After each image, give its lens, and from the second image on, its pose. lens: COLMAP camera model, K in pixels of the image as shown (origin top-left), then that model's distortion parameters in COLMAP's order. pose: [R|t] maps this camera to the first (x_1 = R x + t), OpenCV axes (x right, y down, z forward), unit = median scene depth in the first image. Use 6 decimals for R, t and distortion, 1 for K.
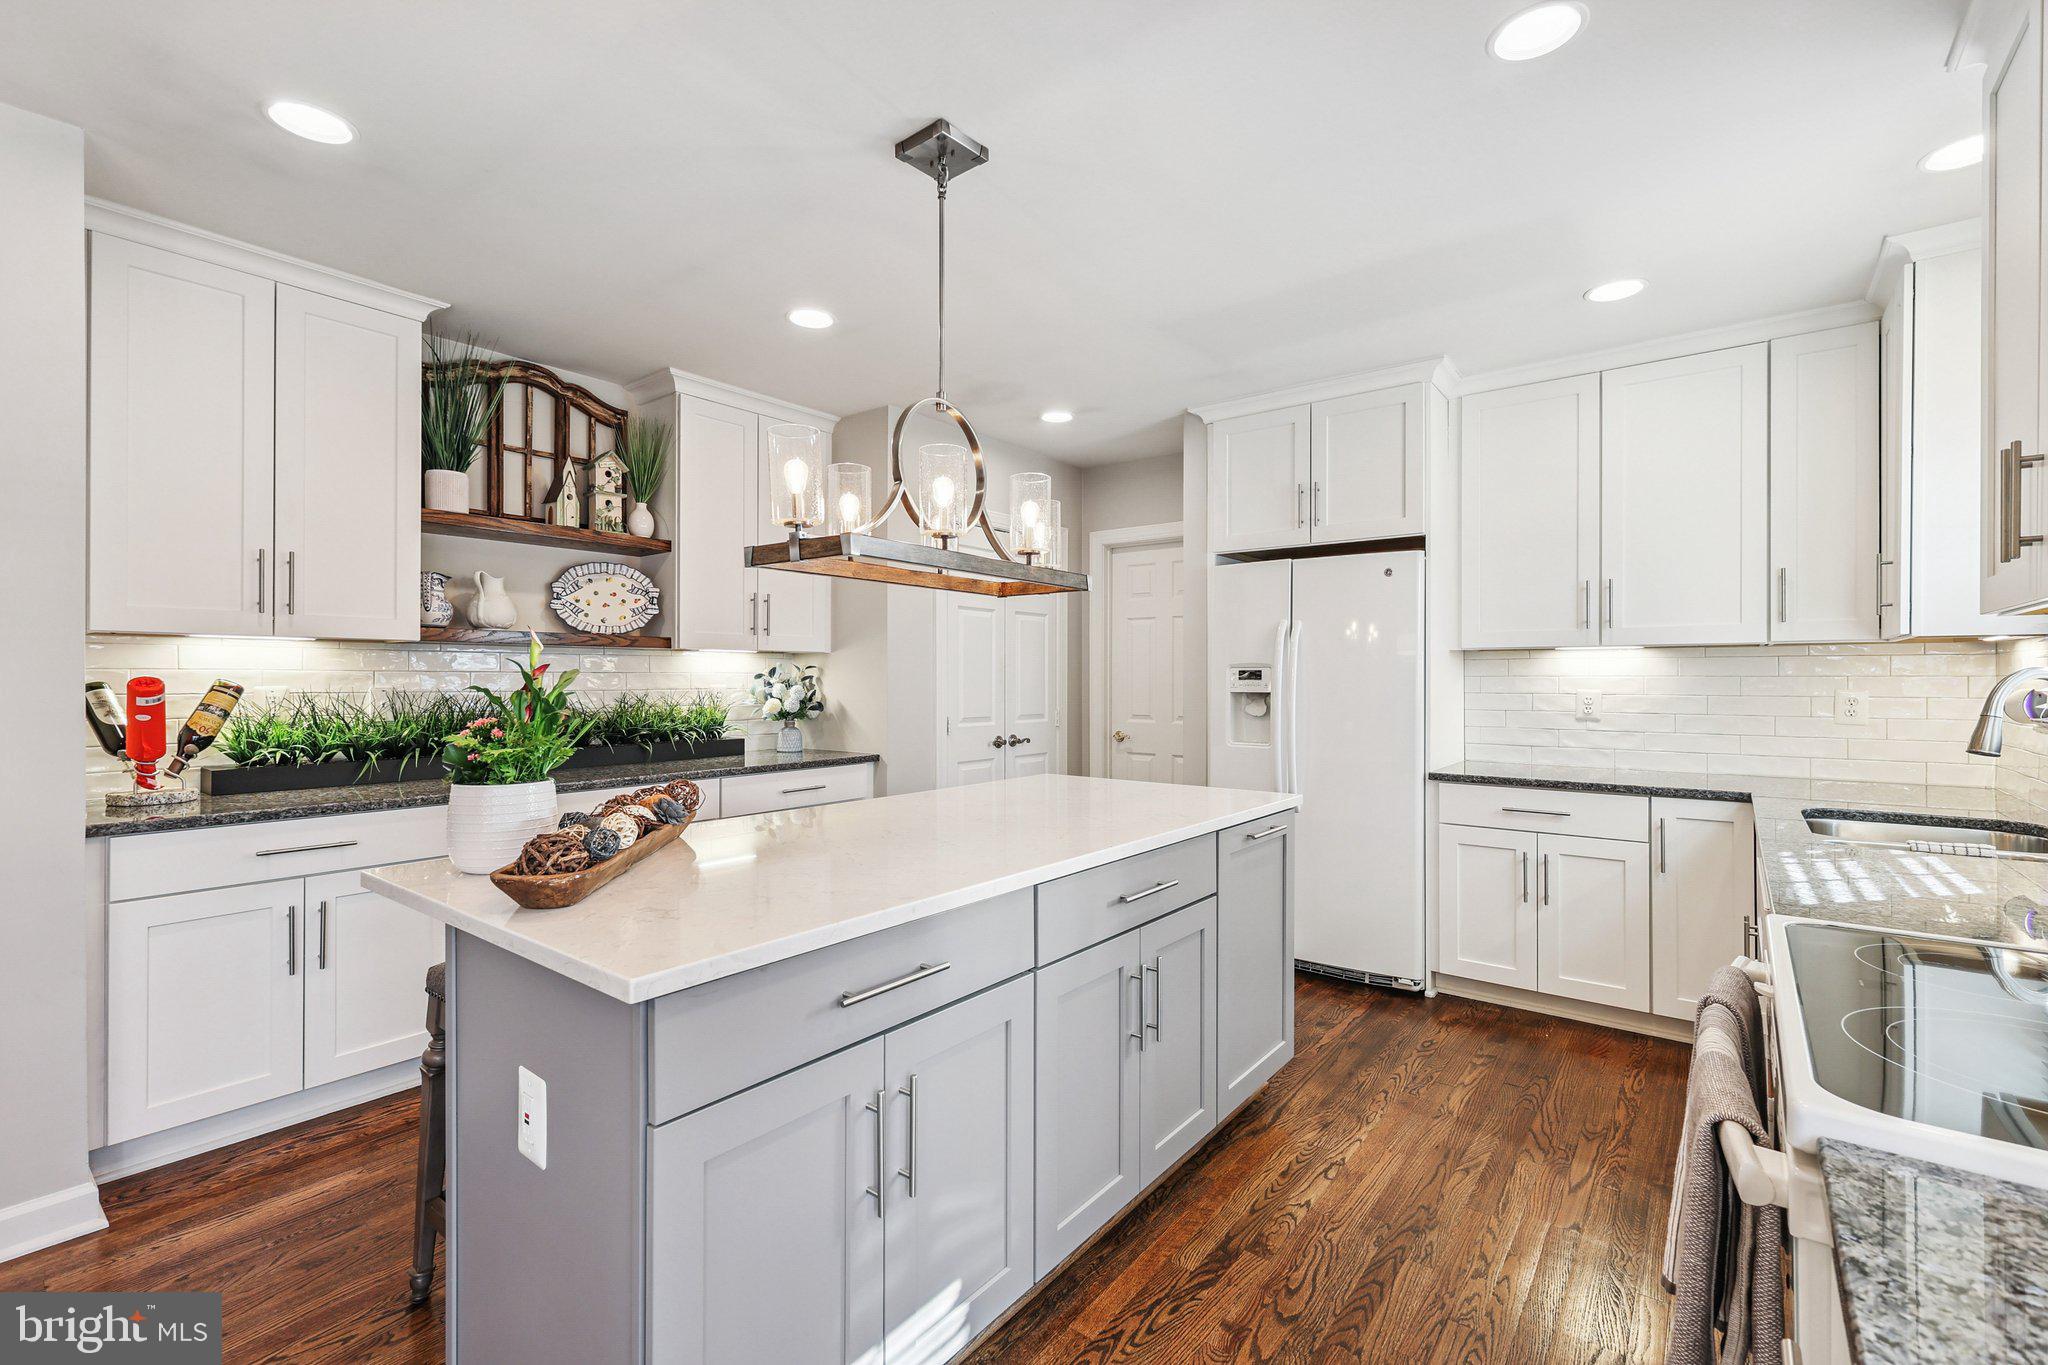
lens RADIAL K [[890.5, 0, 1032.8], [0, 890.5, 674.6], [0, 0, 1]] dist [0.004275, 0.000011]
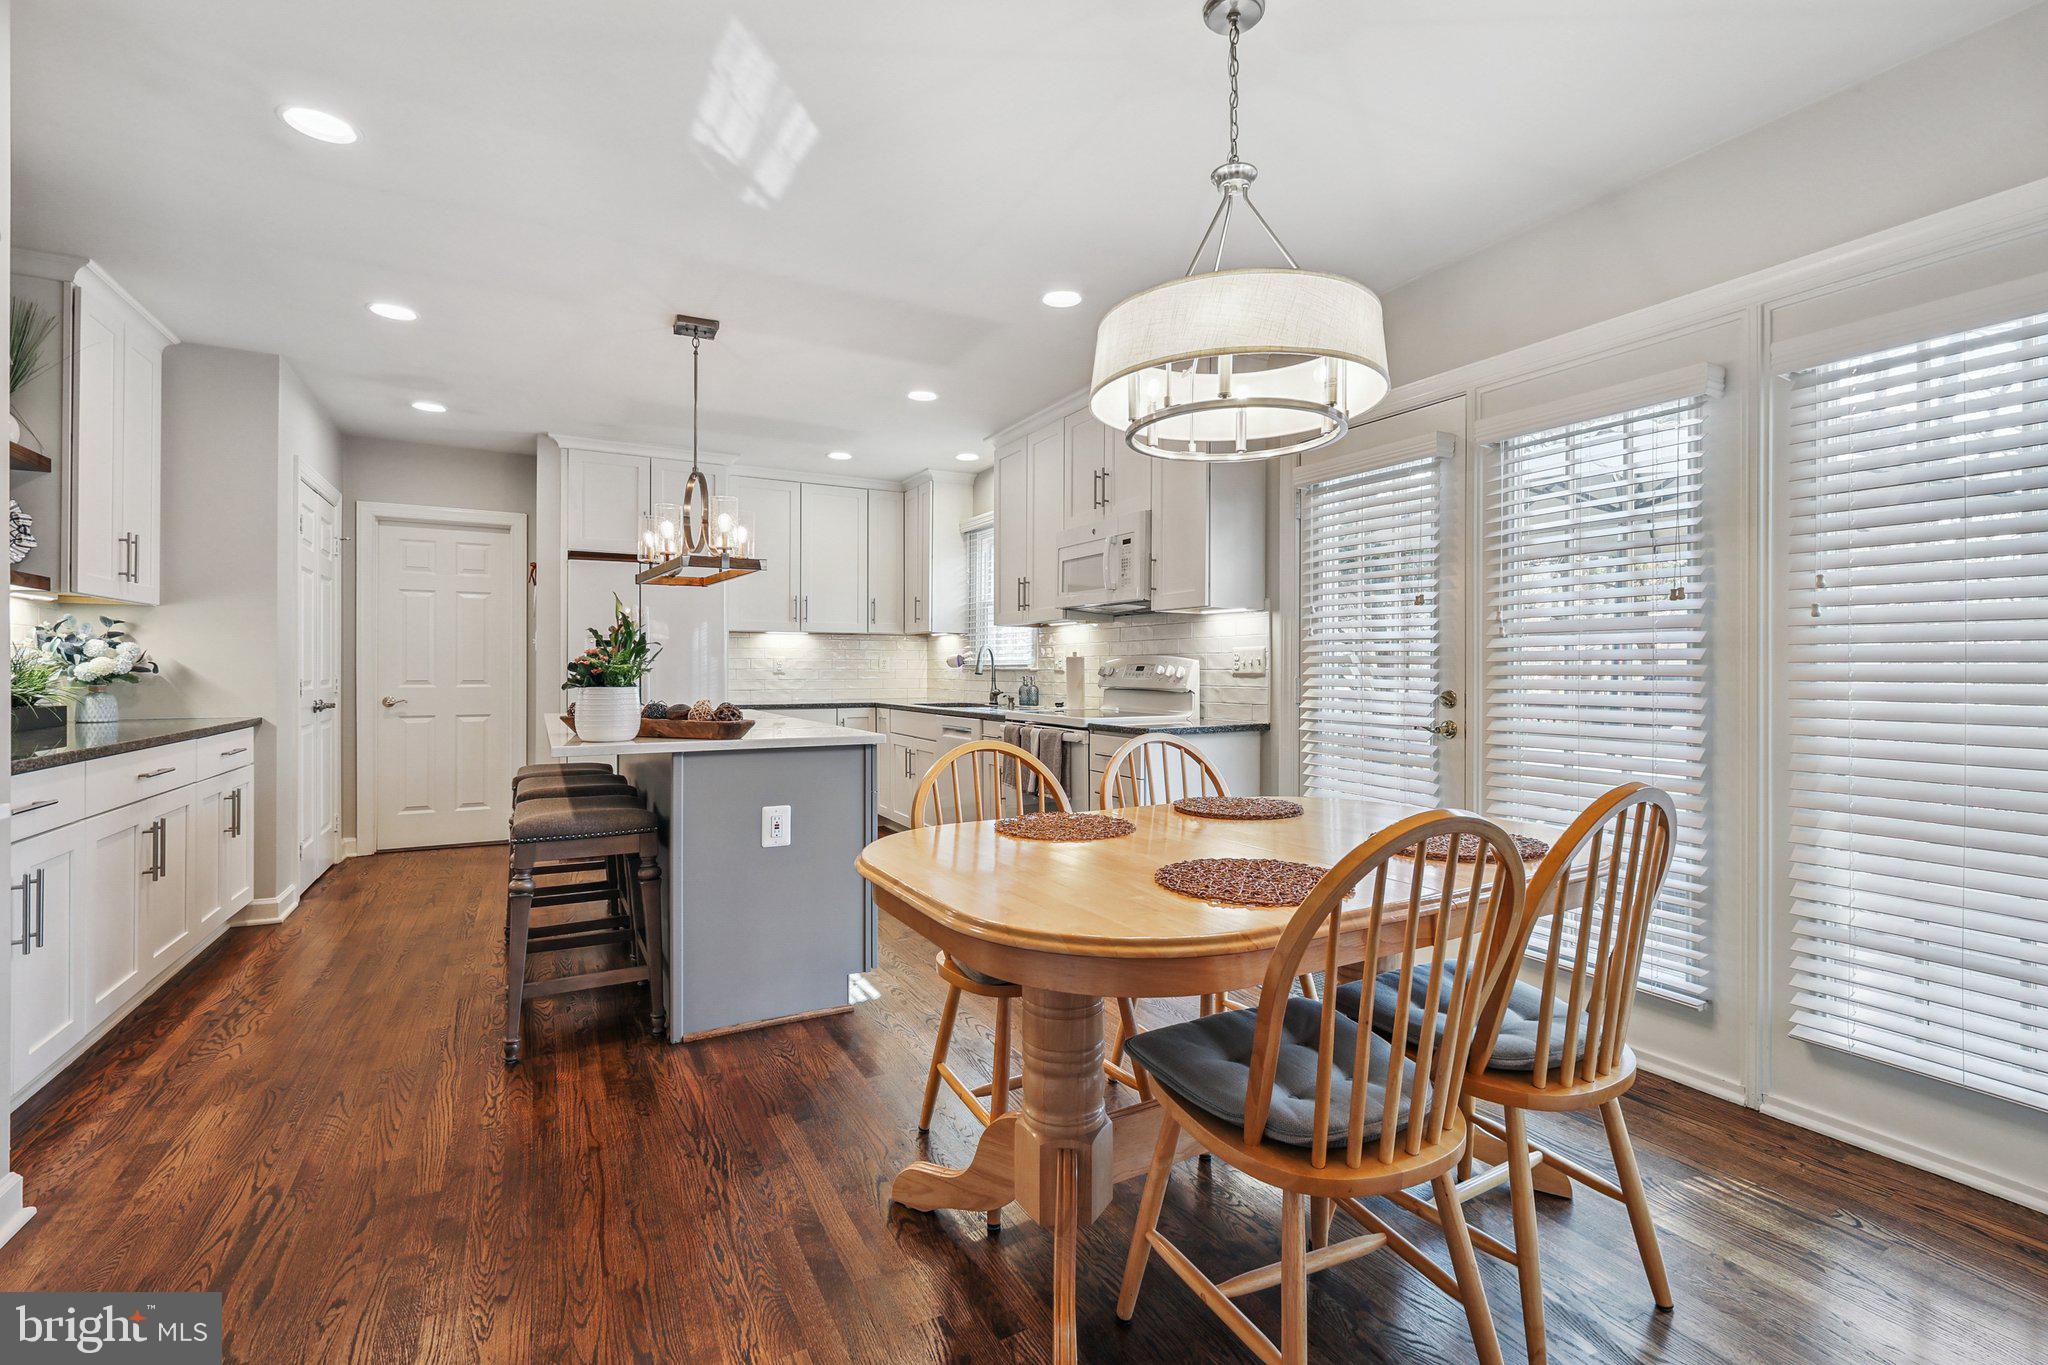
lens RADIAL K [[890.5, 0, 1026.3], [0, 890.5, 673.2], [0, 0, 1]] dist [0.004275, 0.000011]
pose [[0.396366, -0.005182, 0.918078, -0.853942], [-0.003707, 0.999967, 0.007245, 0.038172], [-0.918085, -0.006274, 0.396333, -0.151600]]
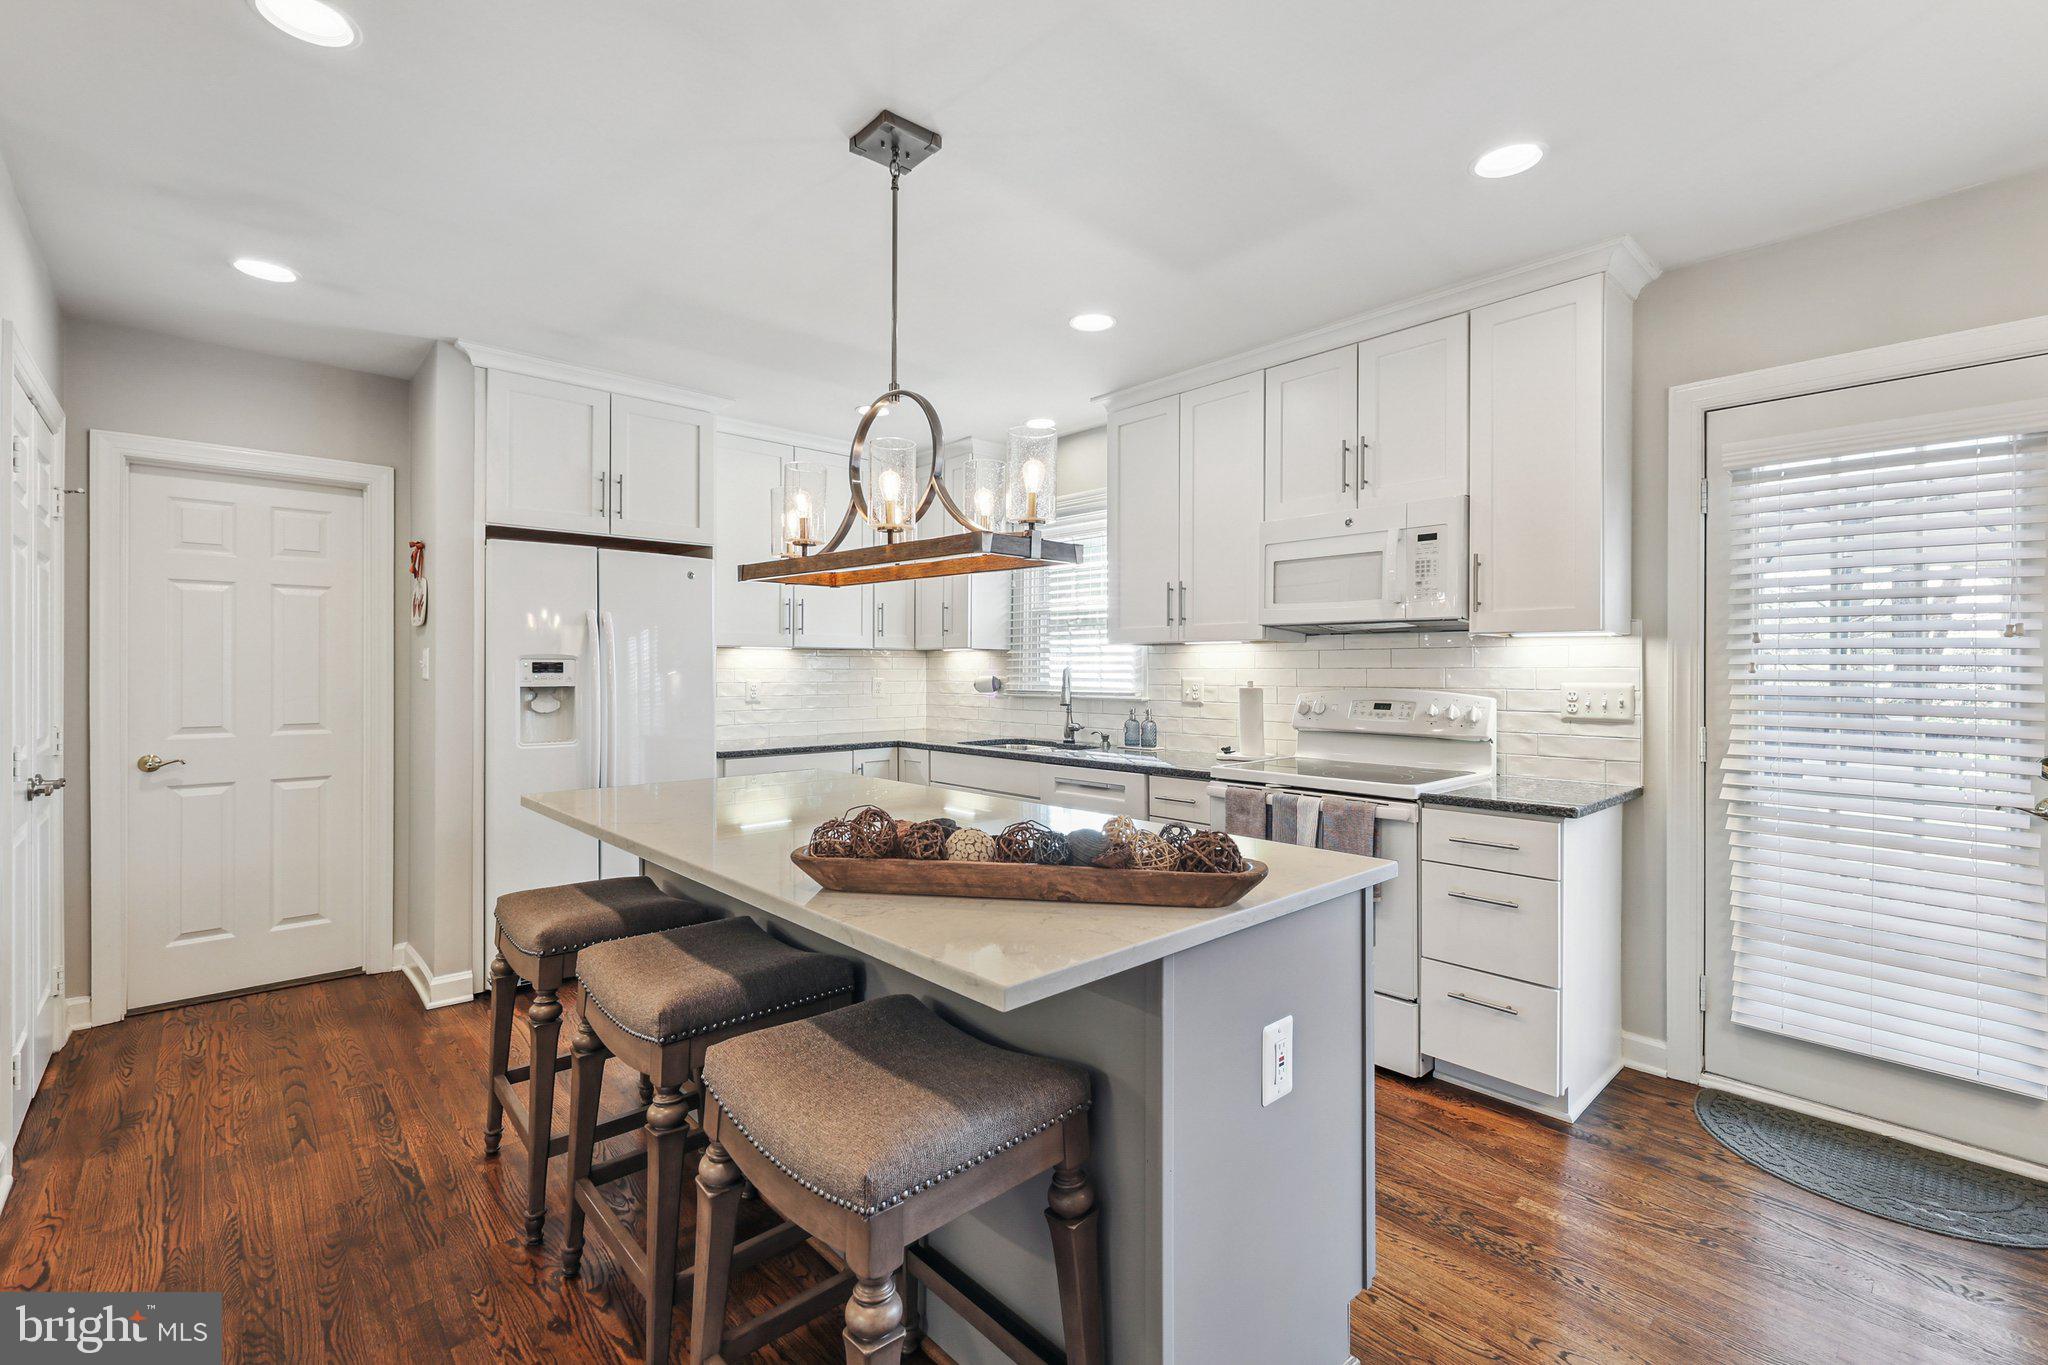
lens RADIAL K [[890.5, 0, 1021.1], [0, 890.5, 674.4], [0, 0, 1]] dist [0.004275, 0.000011]
pose [[0.173550, -0.005382, 0.984810, -0.637215], [-0.002534, 0.999979, 0.005911, 0.000846], [-0.984822, -0.003521, 0.173533, 0.417249]]
